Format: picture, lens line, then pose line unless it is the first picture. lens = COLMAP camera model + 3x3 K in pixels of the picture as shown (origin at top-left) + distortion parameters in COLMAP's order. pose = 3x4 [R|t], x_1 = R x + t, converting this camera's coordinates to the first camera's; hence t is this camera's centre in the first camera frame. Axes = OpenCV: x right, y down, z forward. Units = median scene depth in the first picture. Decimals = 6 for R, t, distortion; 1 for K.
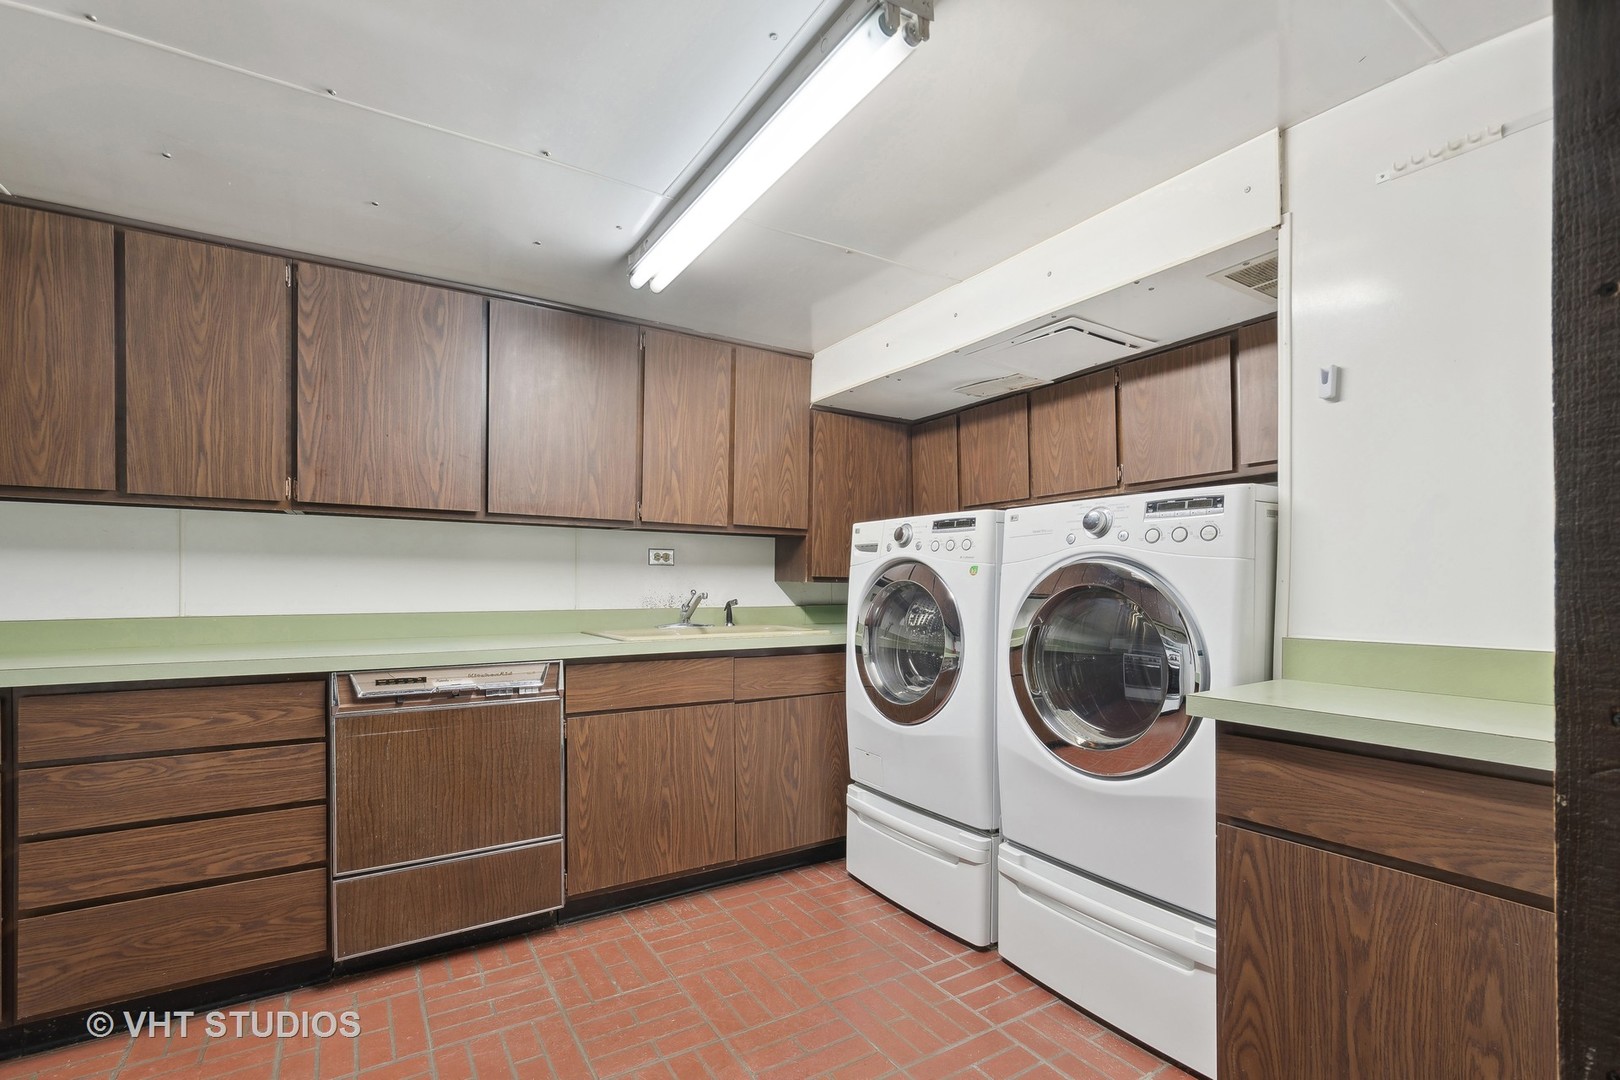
lens RADIAL K [[712.0, 0, 774.3], [0, 712.0, 578.1], [0, 0, 1]] dist [0.001937, 0.000690]
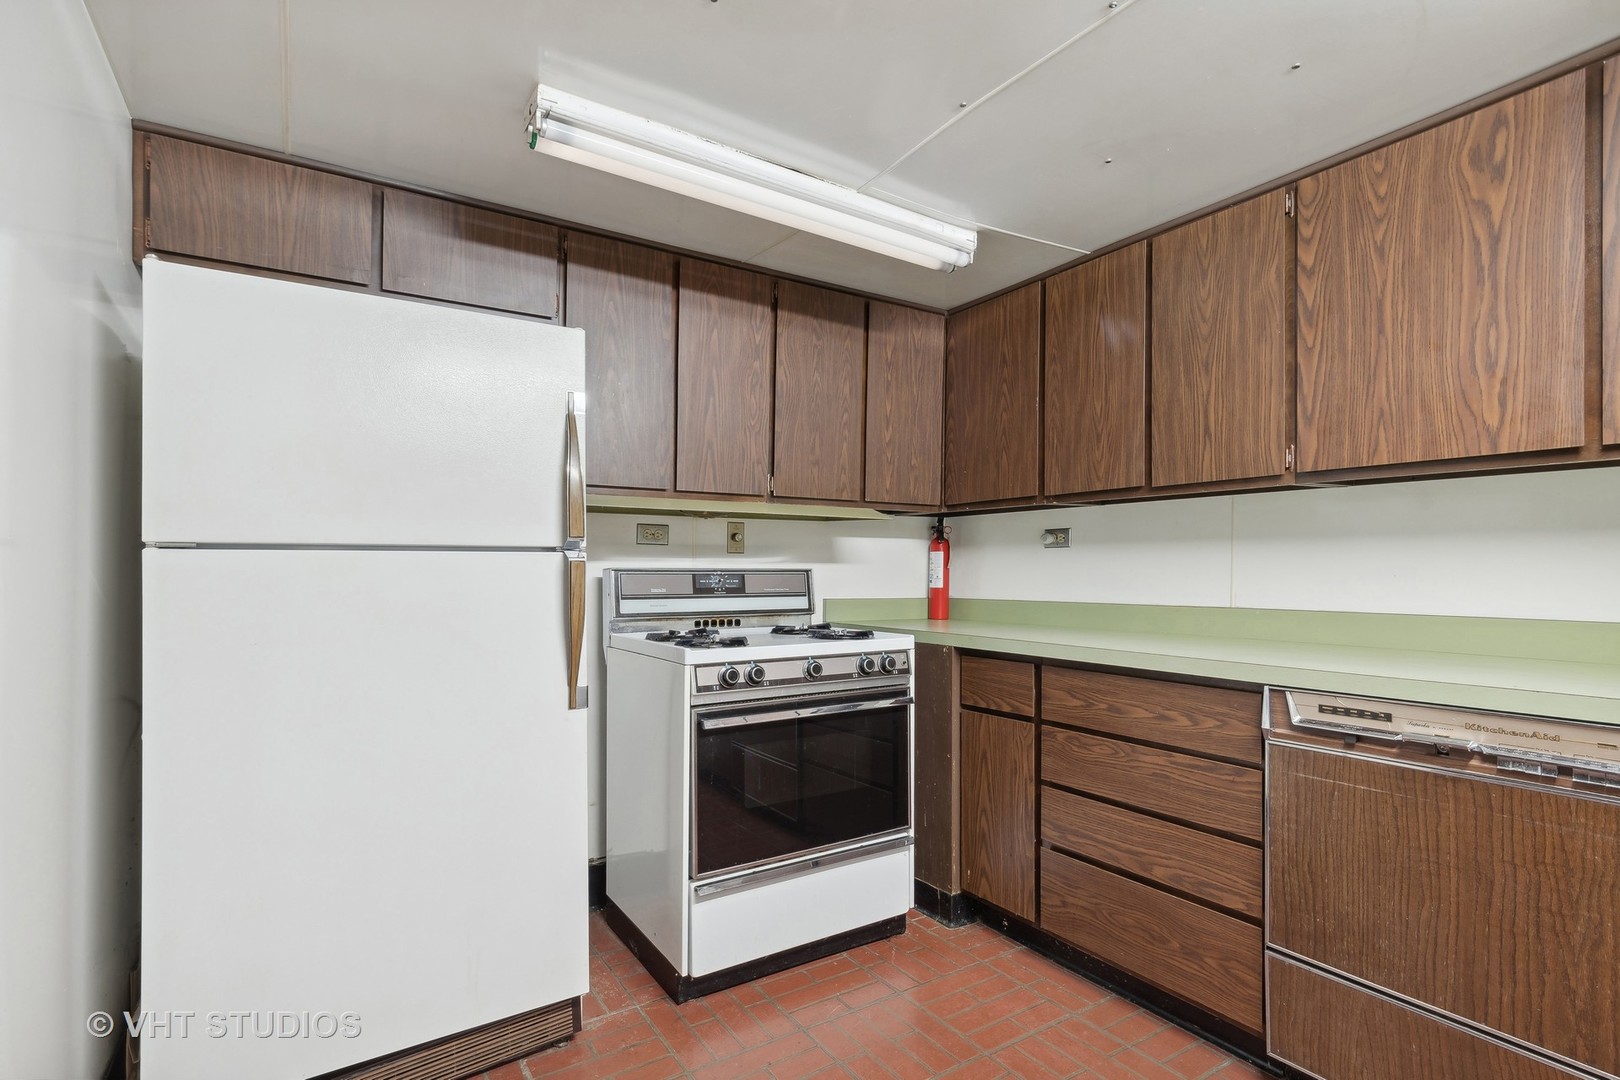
lens RADIAL K [[779.7, 0, 808.7], [0, 779.7, 557.3], [0, 0, 1]] dist [-0.014037, 0.002758]
pose [[0.035629, -0.020314, -0.999159, 0.217858], [0.004378, 0.999787, -0.020170, 0.005696], [0.999355, -0.003655, 0.035710, 0.447997]]
